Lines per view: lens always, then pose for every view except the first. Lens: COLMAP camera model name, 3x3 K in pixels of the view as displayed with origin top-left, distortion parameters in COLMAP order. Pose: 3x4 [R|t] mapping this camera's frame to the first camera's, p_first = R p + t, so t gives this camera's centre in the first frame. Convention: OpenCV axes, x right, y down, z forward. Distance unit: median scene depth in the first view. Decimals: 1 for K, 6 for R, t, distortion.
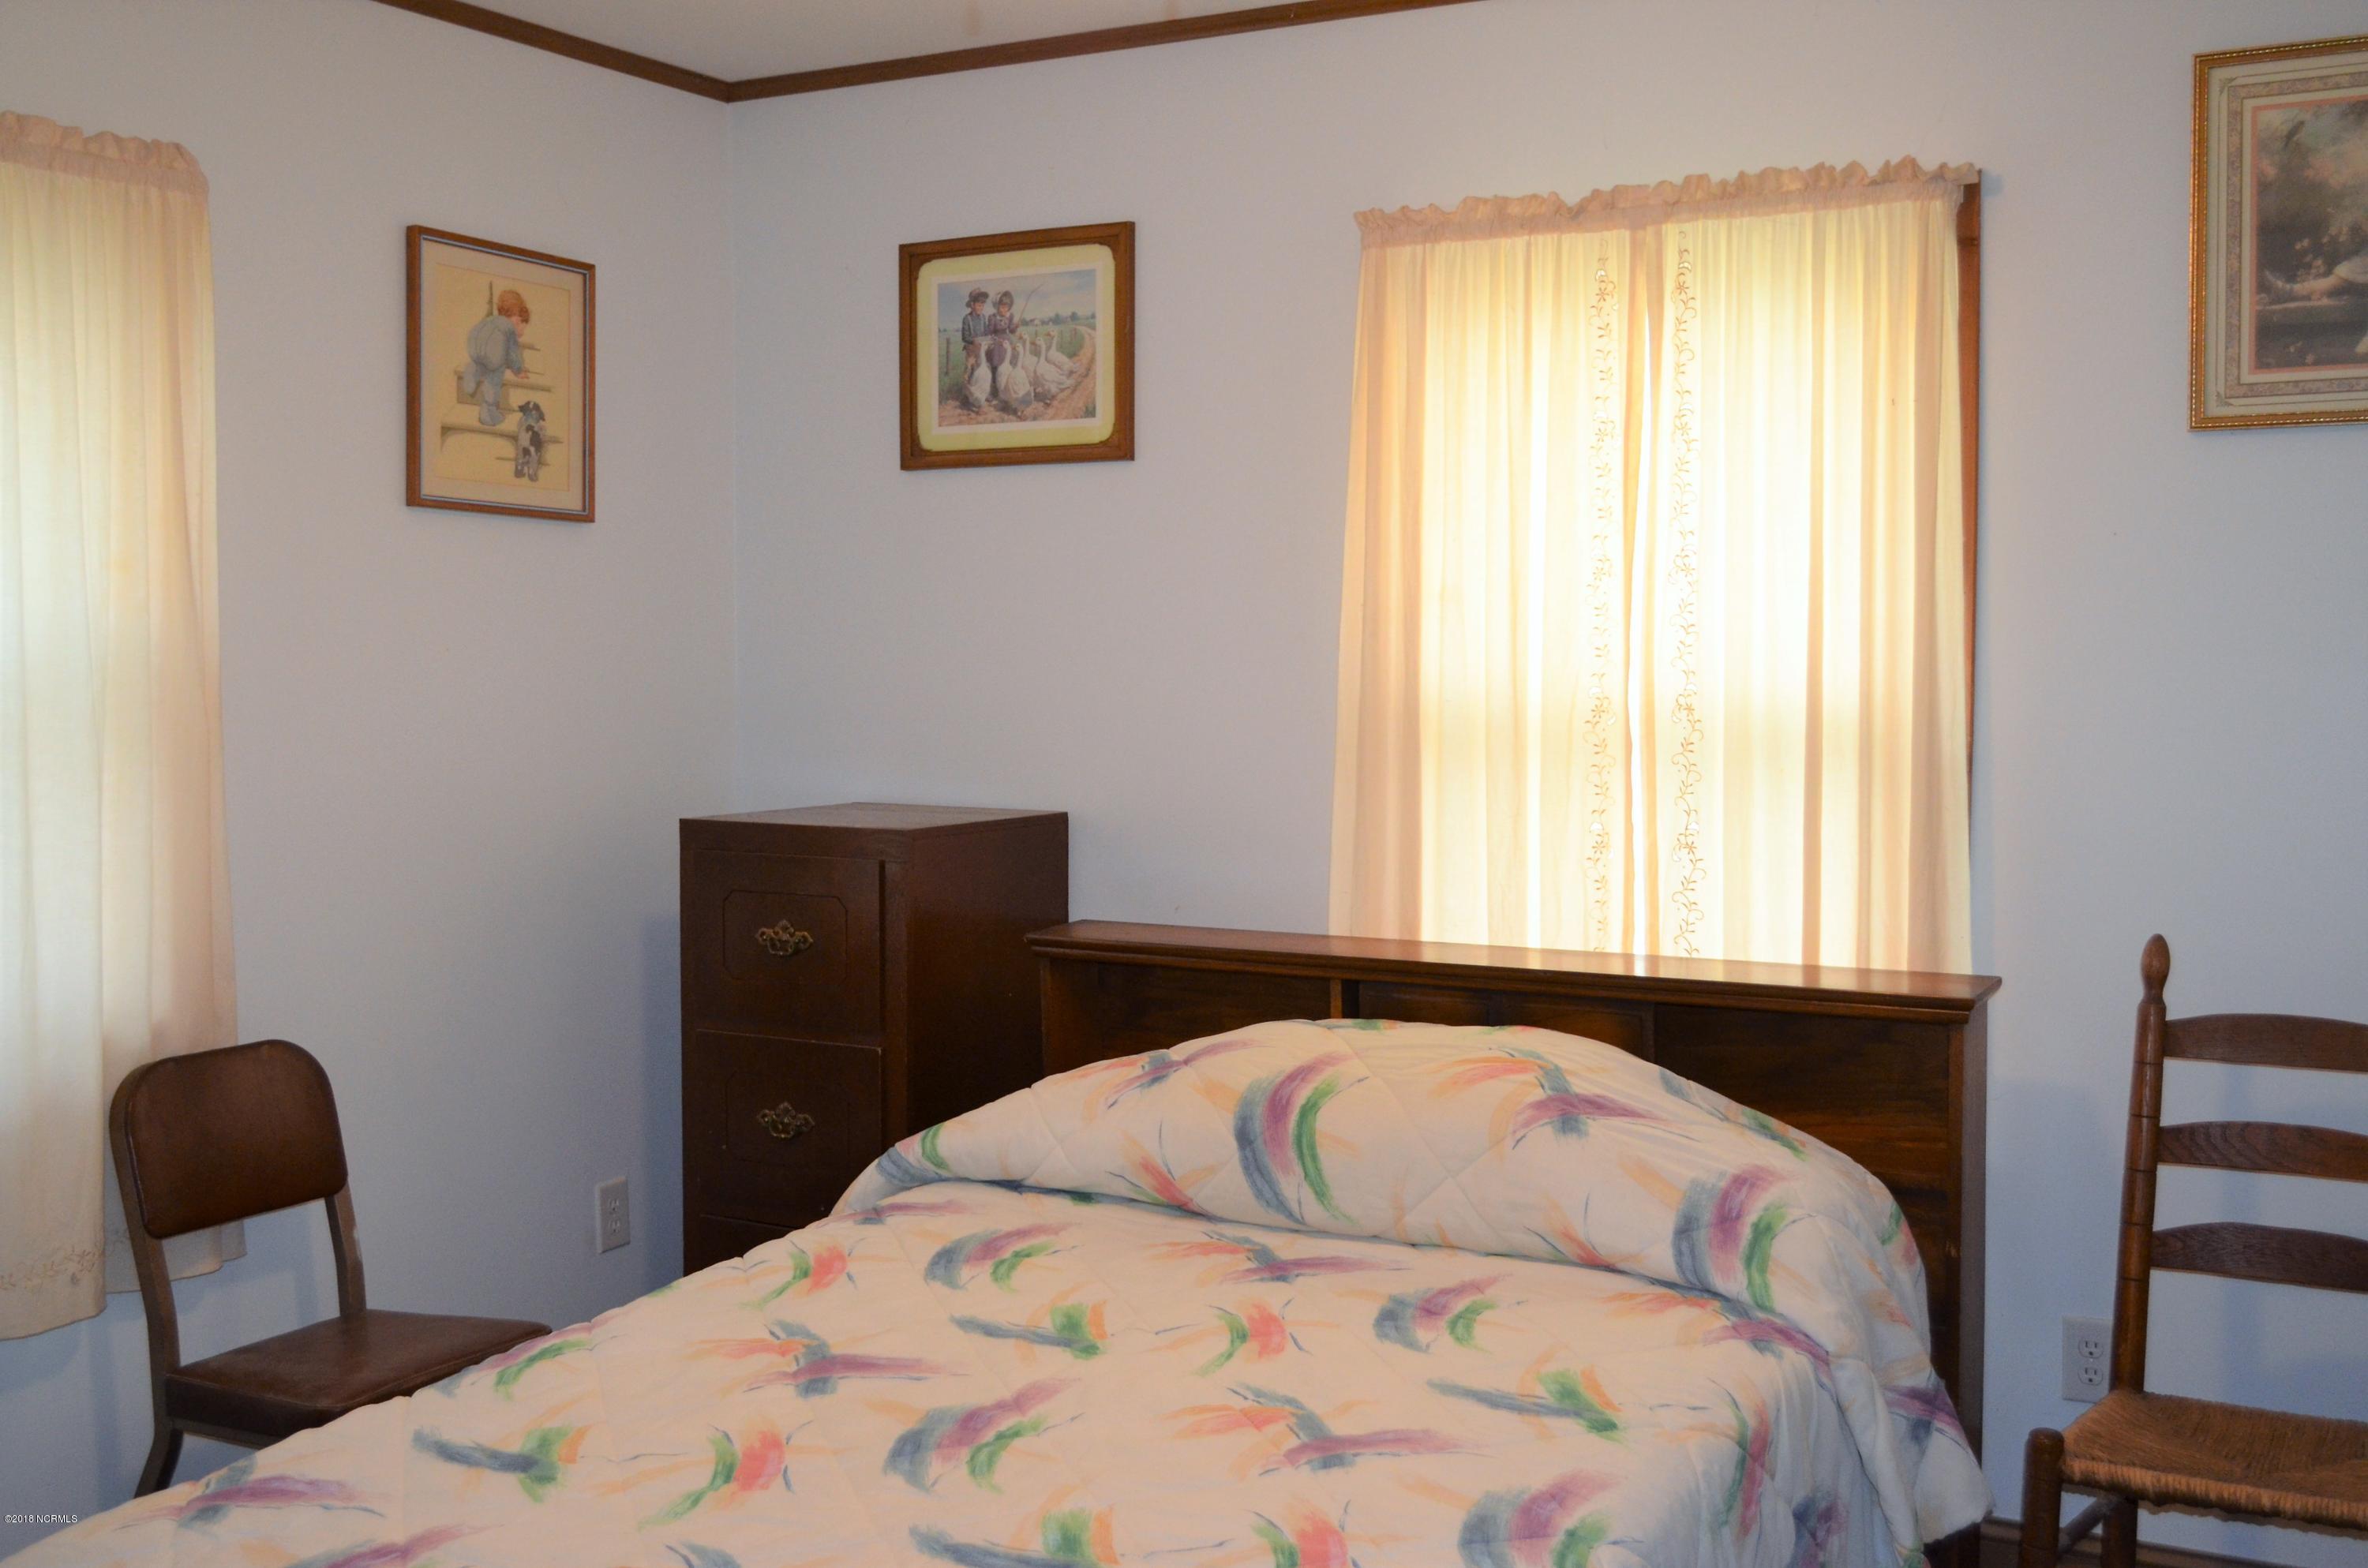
lens RADIAL K [[2487.0, 0, 1184.0], [0, 2487.0, 784.0], [0, 0, 1]] dist [0.011914, -0.030066]
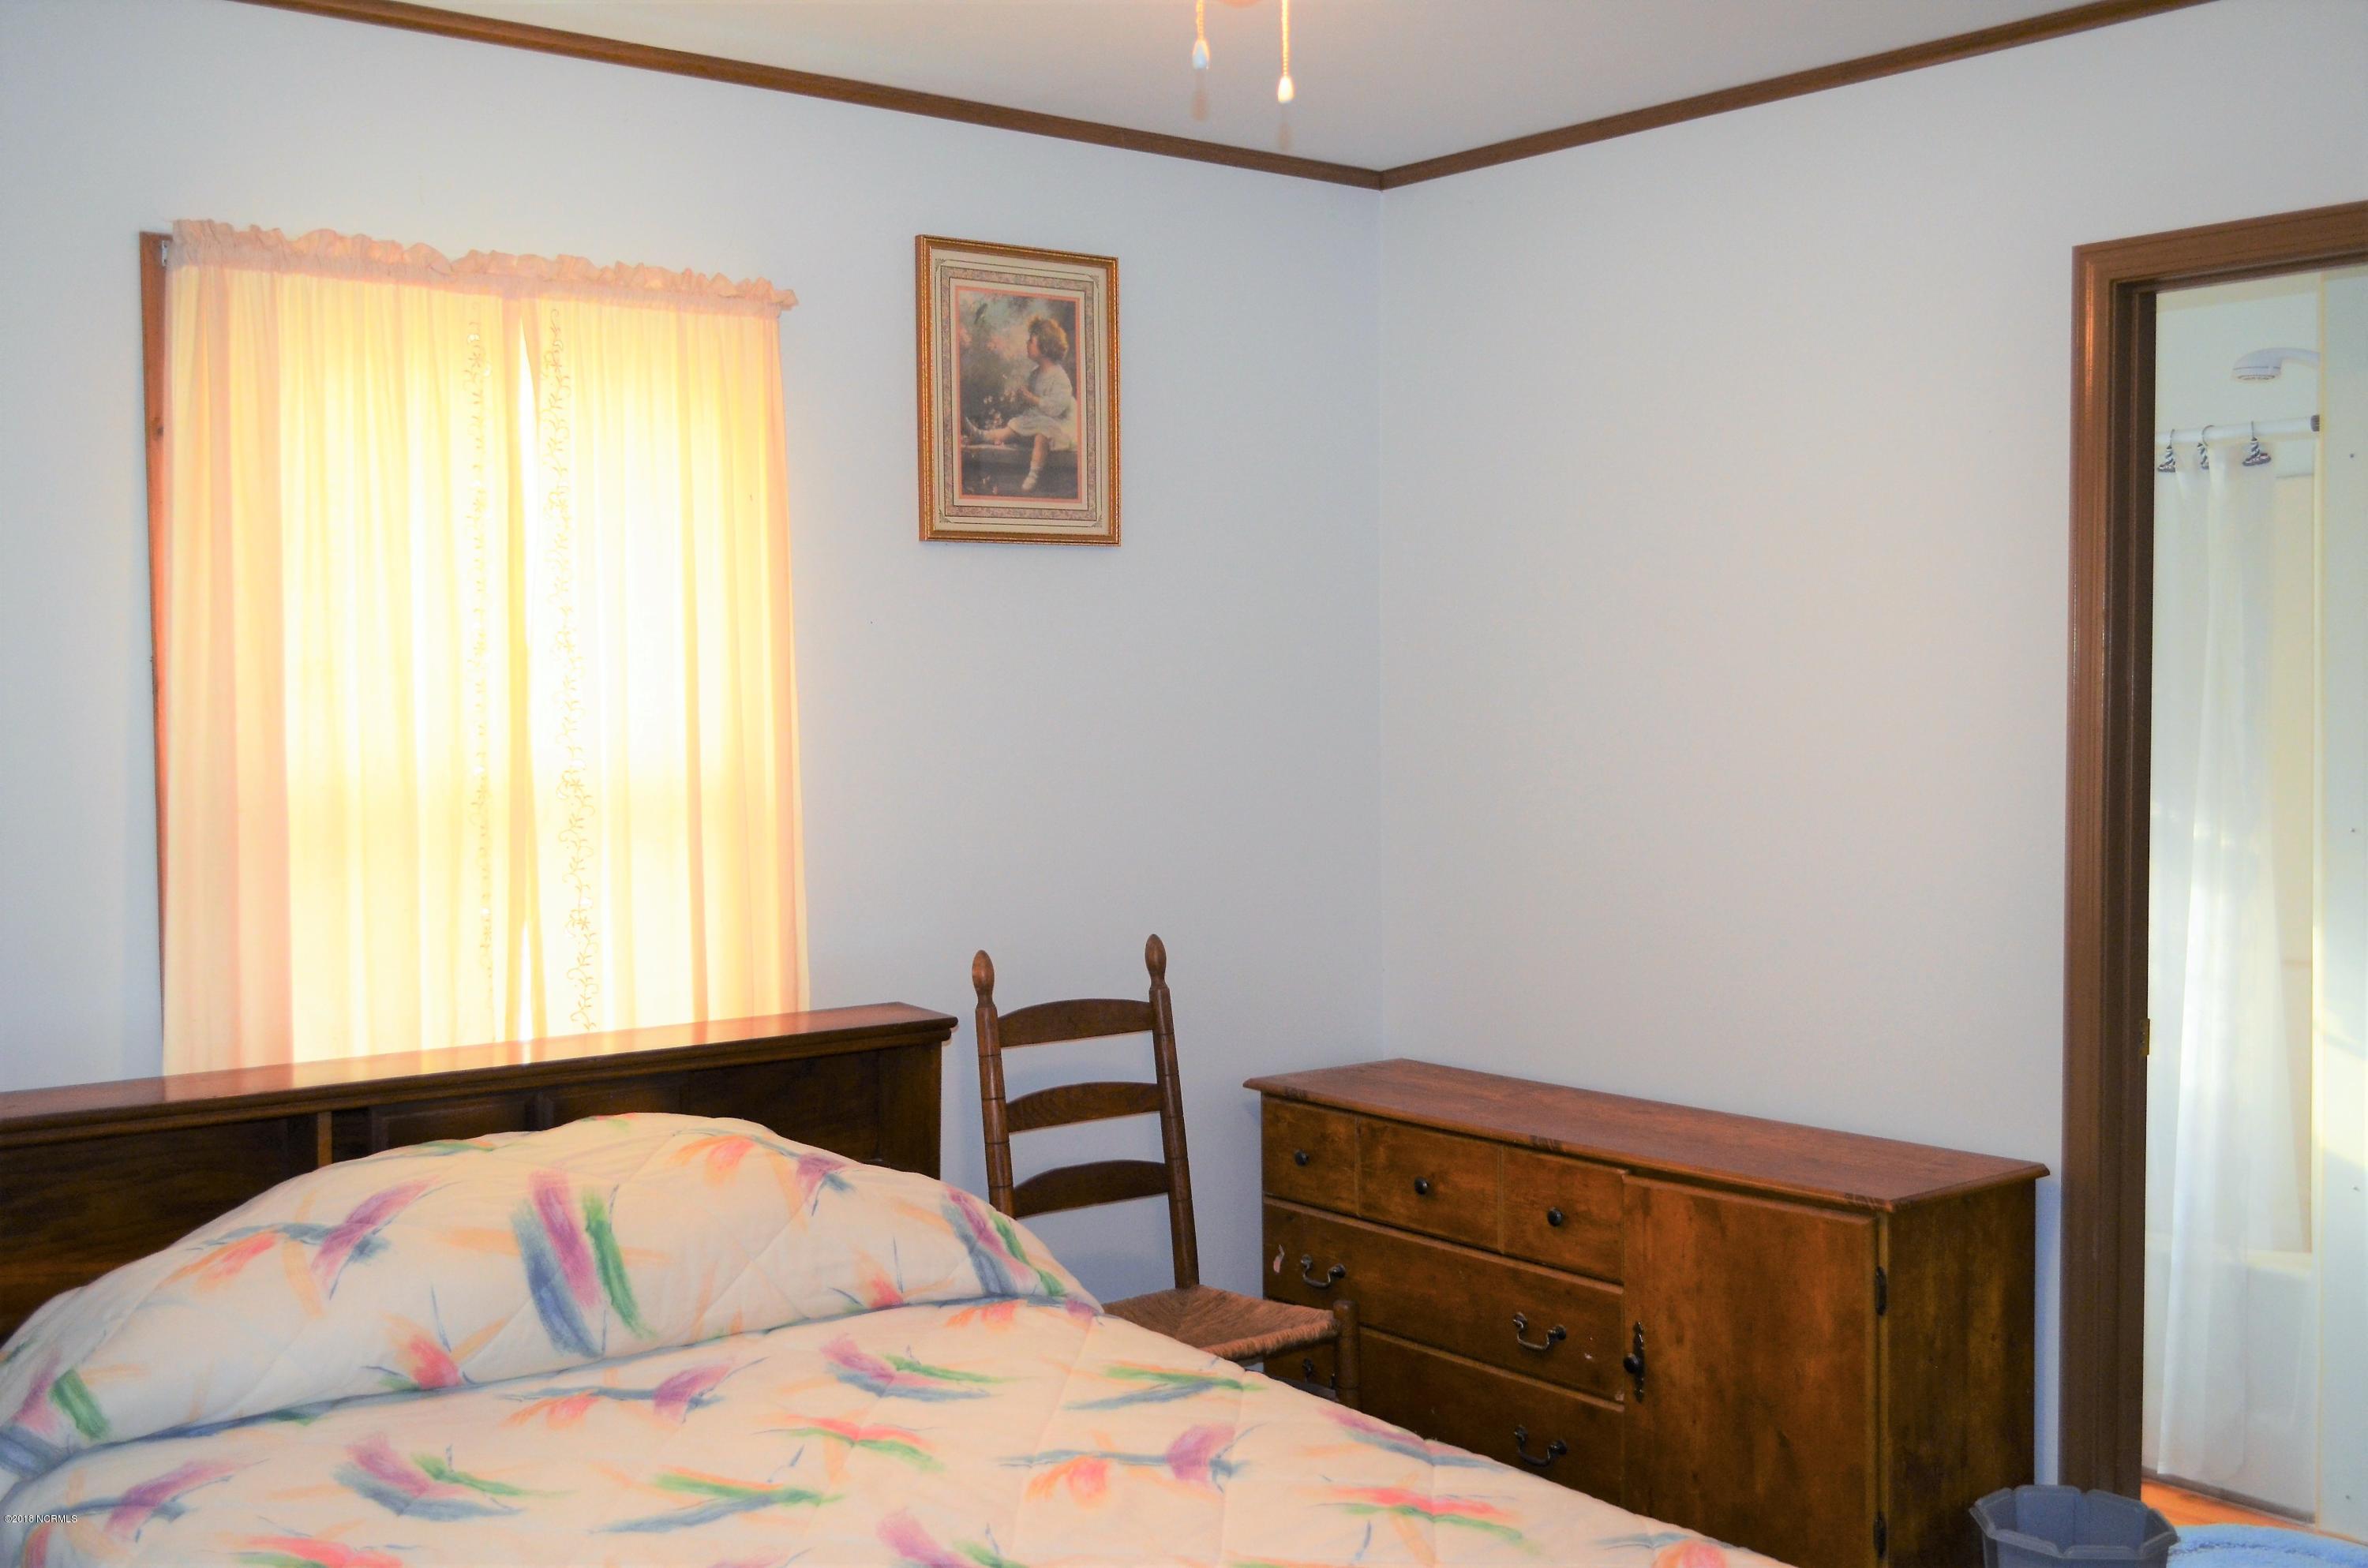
lens RADIAL K [[2487.0, 0, 1184.0], [0, 2487.0, 784.0], [0, 0, 1]] dist [0.011914, -0.030066]
pose [[0.375789, -0.035715, 0.926017, -0.696447], [0.065844, 0.997761, 0.011762, -0.028873], [-0.924363, 0.056553, 0.377299, 0.435690]]
